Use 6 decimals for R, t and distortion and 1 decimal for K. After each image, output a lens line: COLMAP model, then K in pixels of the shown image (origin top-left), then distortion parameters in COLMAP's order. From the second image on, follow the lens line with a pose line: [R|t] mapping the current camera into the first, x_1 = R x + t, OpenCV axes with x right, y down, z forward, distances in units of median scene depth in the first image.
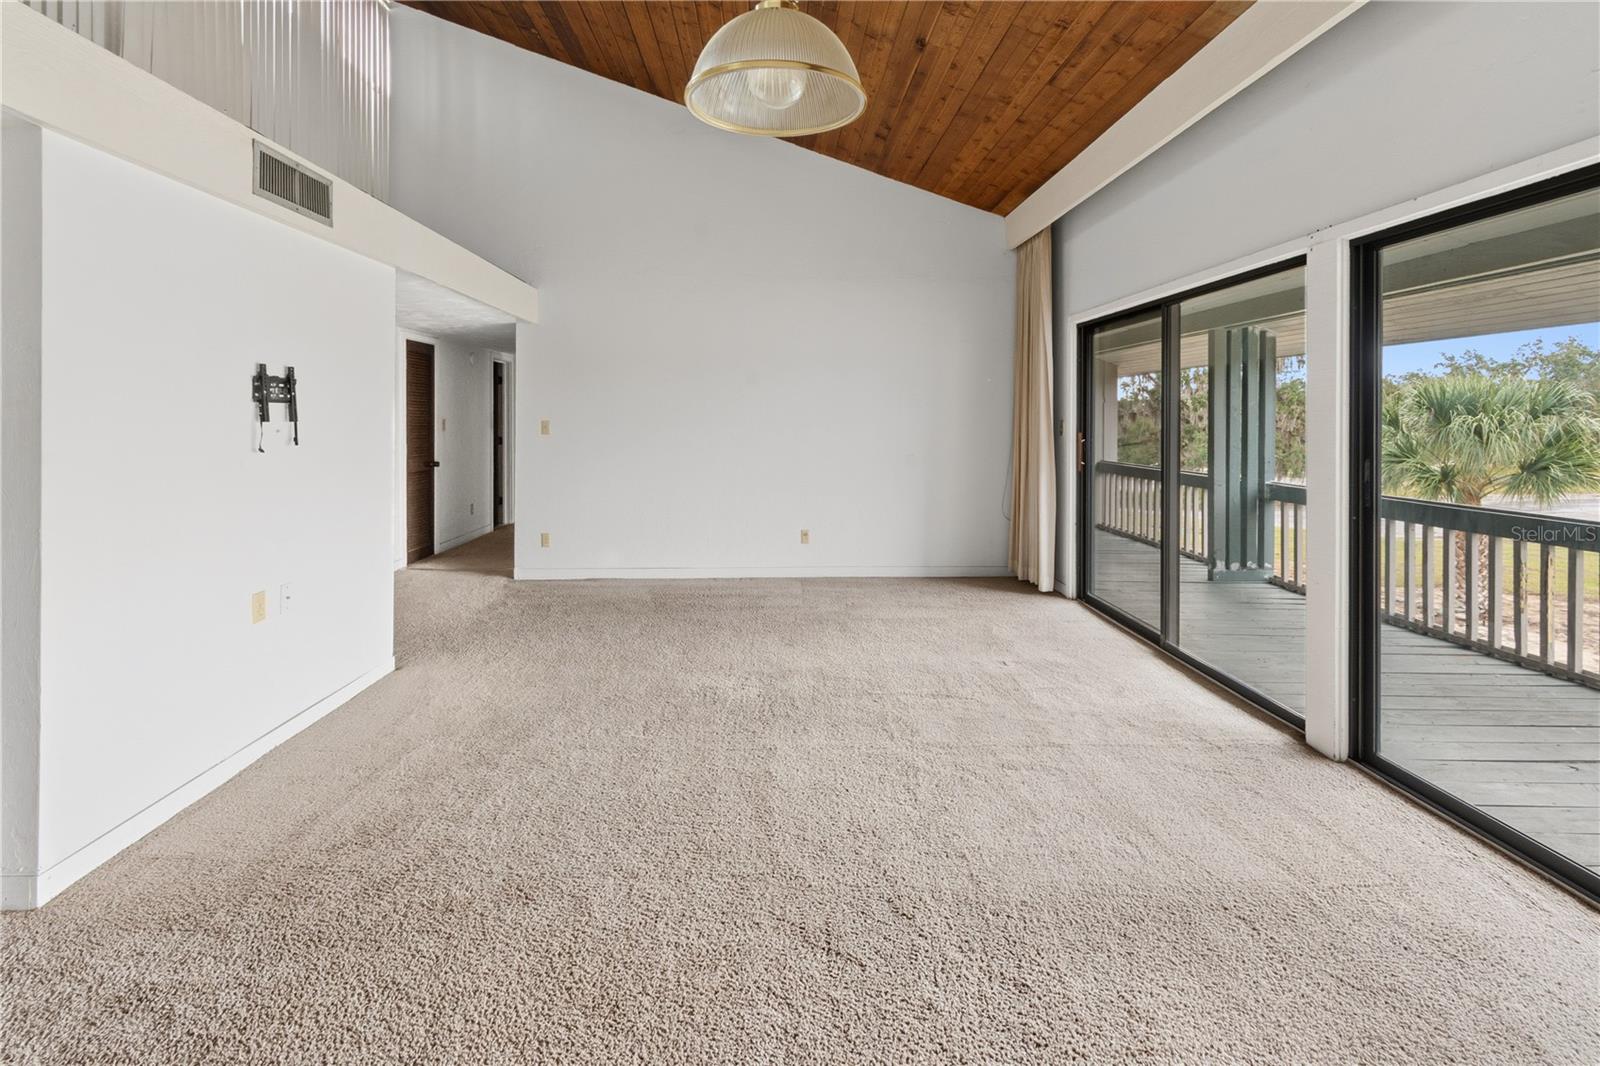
lens RADIAL K [[754.4, 0, 803.5], [0, 754.4, 426.4], [0, 0, 1]] dist [0.000742, 0.001026]
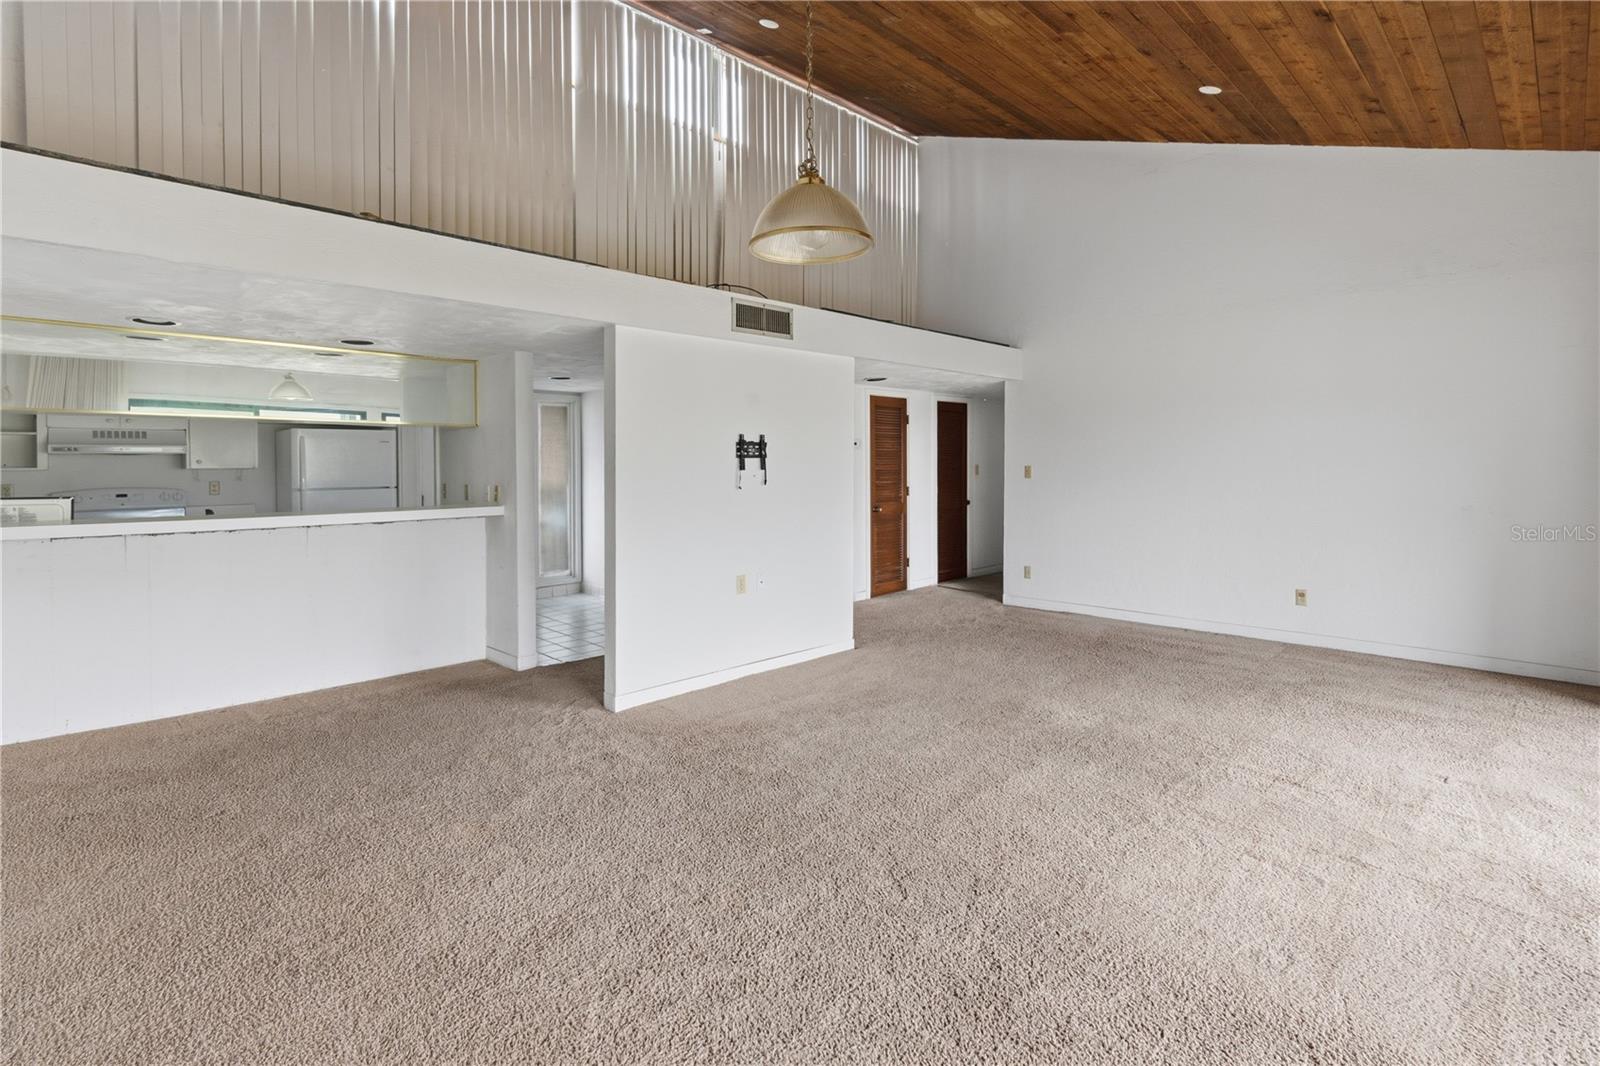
lens RADIAL K [[742.0, 0, 804.9], [0, 742.0, 472.0], [0, 0, 1]] dist [0.000844, 0.000358]
pose [[0.678959, -0.002838, -0.734170, 0.524780], [0.005290, 0.999985, 0.001027, -0.002820], [0.734157, -0.004581, 0.678965, 0.019020]]
